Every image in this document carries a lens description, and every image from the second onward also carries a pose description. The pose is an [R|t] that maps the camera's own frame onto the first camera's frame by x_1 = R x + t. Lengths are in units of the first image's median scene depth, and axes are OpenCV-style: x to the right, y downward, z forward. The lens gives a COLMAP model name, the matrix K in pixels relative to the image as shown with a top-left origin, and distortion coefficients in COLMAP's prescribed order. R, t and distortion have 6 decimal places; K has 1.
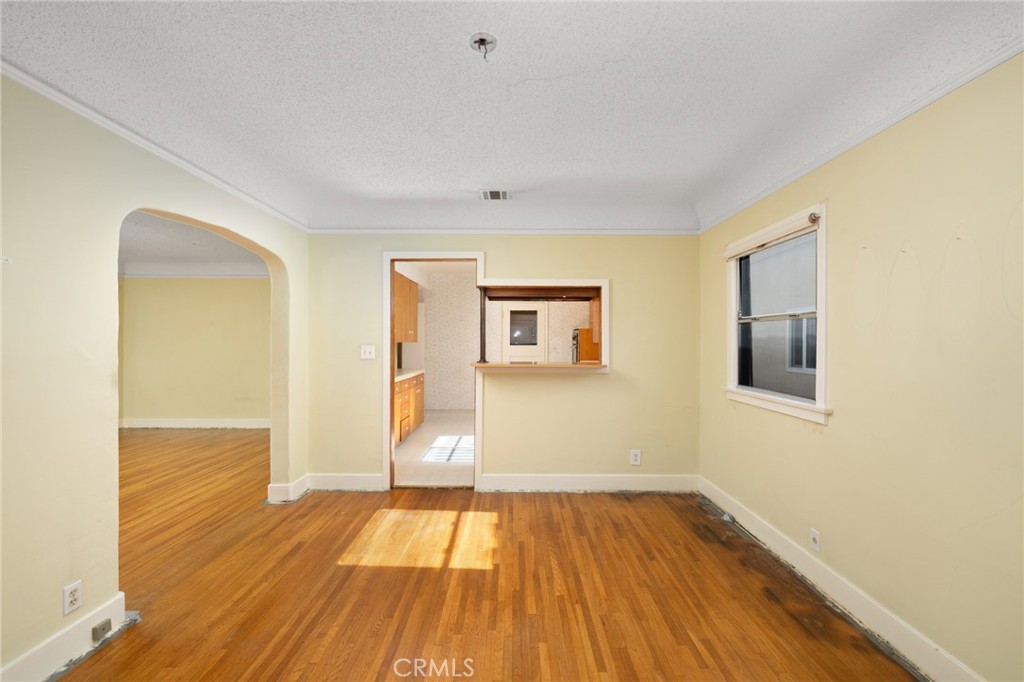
lens RADIAL K [[432.0, 0, 511.7], [0, 432.0, 342.2], [0, 0, 1]] dist [-0.000044, 0.000016]
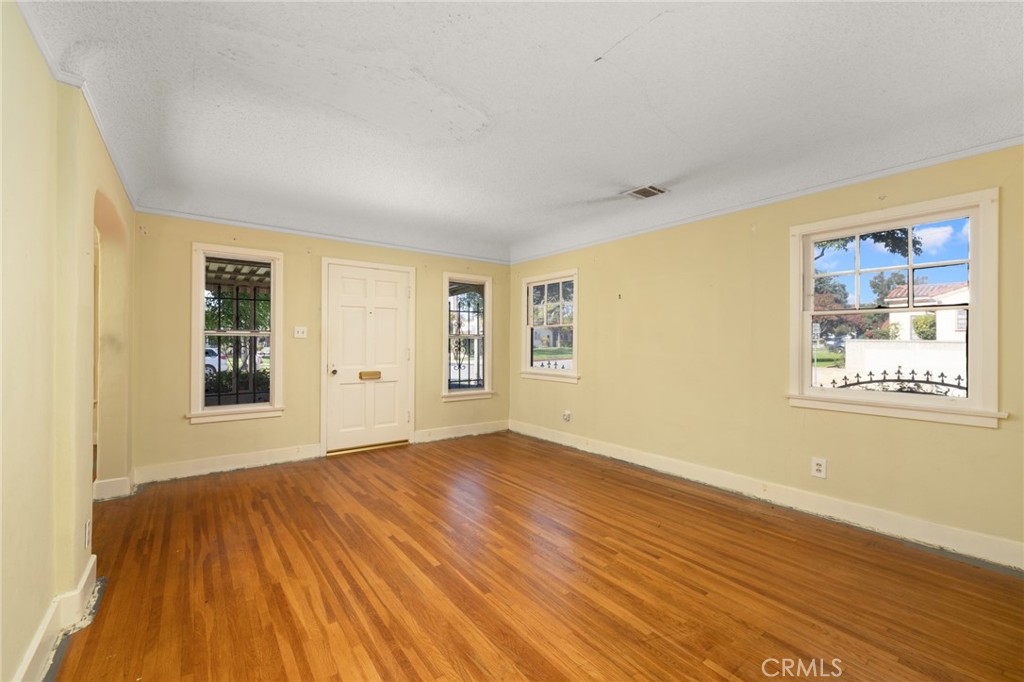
lens RADIAL K [[432.0, 0, 519.3], [0, 432.0, 341.7], [0, 0, 1]] dist [-0.000044, 0.000016]
pose [[-0.786037, -0.006604, -0.618145, -0.756547], [-0.006893, 0.999974, -0.001919, 0.035231], [0.618141, 0.002752, -0.786062, 2.120860]]
